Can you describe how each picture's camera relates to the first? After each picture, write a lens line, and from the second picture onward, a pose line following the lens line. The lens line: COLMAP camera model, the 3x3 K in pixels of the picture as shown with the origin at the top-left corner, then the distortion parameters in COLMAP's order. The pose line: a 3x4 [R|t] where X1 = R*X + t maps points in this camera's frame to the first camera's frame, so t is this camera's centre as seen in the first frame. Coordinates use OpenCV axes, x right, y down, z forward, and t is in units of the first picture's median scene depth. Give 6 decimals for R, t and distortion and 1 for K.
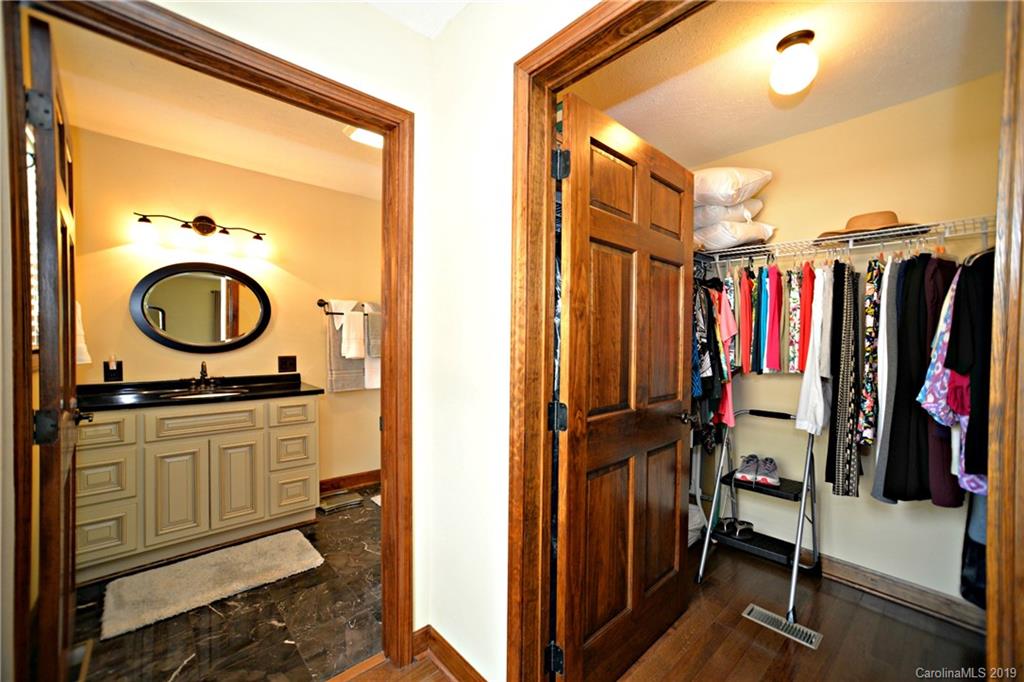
lens RADIAL K [[410.8, 0, 512.0], [0, 410.8, 341.0], [0, 0, 1]] dist [-0.021013, 0.000211]
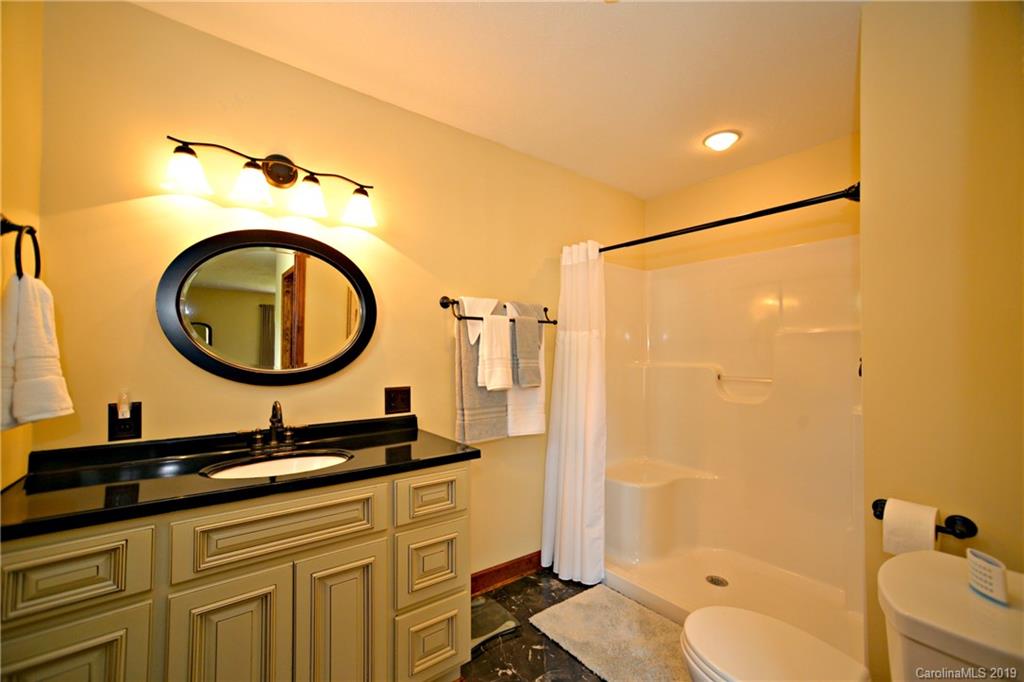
lens RADIAL K [[423.9, 0, 512.0], [0, 423.9, 341.0], [0, 0, 1]] dist [-0.032169, -0.000094]
pose [[0.995519, -0.015899, -0.093216, -0.366753], [0.011565, 0.998835, -0.046850, -0.001689], [0.093853, 0.045562, 0.994543, 0.433503]]
